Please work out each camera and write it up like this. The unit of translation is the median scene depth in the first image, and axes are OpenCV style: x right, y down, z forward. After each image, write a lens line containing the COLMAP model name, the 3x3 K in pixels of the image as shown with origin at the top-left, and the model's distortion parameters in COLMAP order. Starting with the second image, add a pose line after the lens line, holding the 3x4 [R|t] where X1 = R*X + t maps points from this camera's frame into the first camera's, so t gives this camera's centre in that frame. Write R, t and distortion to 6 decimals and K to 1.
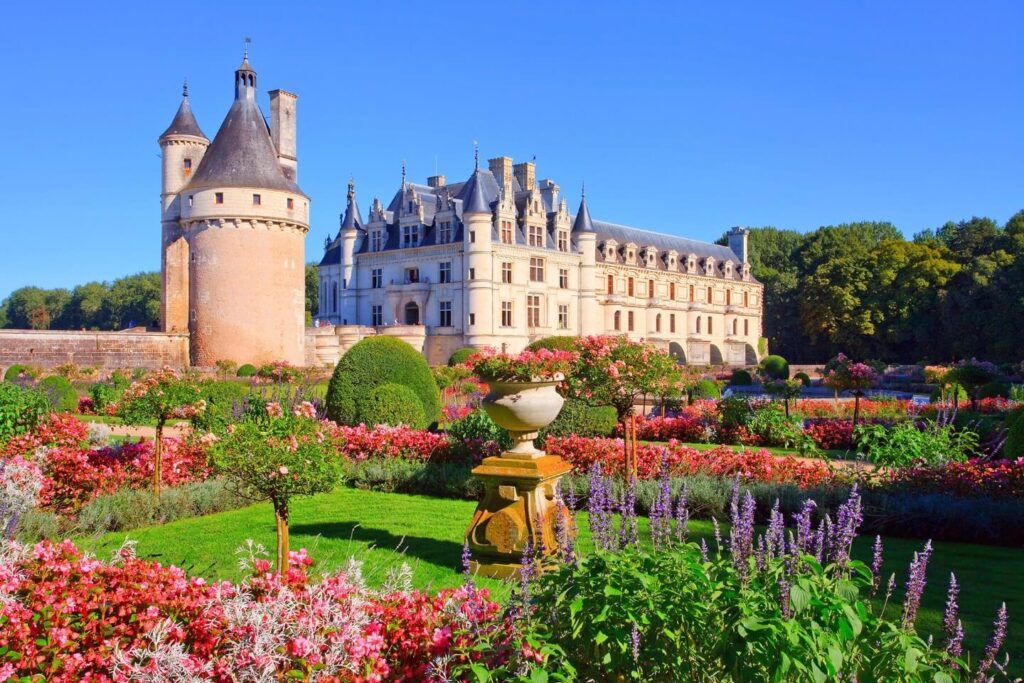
lens RADIAL K [[918.9, 0, 510.1], [0, 918.9, 363.4], [0, 0, 1]] dist [-0.000573, 0.001725]
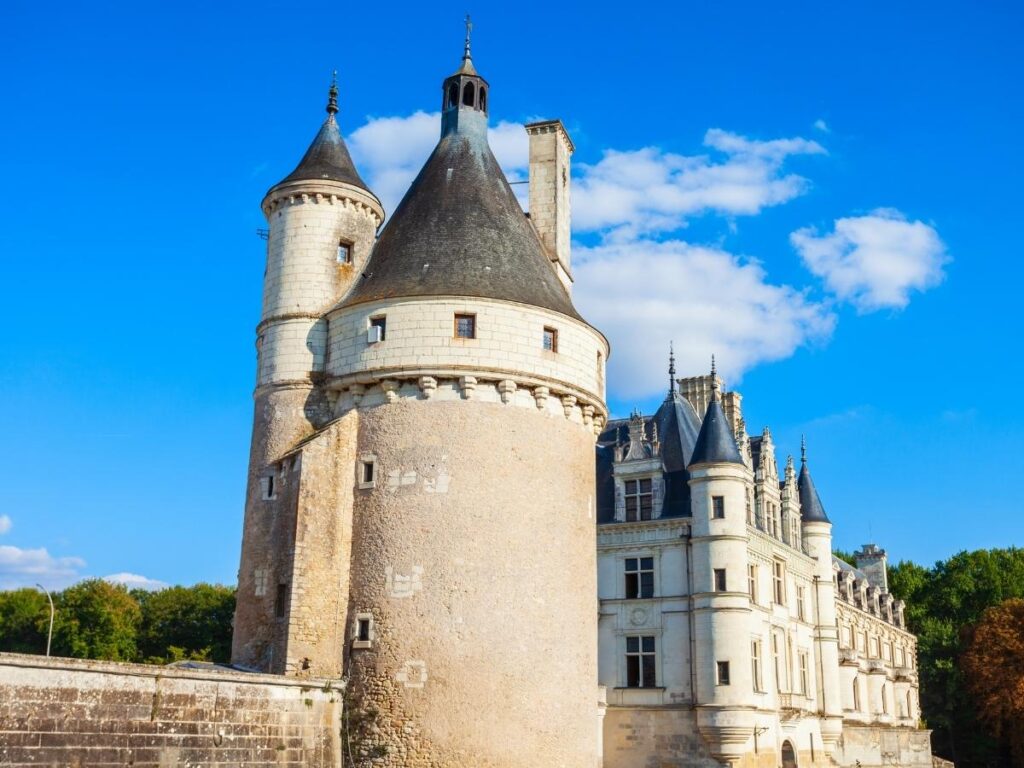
lens RADIAL K [[1186.6, 0, 512.0], [0, 1186.6, 384.0], [0, 0, 1]] dist [0.001724, -0.005158]
pose [[0.976134, 0.080207, 0.201817, -0.279562], [-0.016975, 0.954636, -0.297291, -0.005284], [-0.216507, 0.286770, 0.933214, 0.376900]]
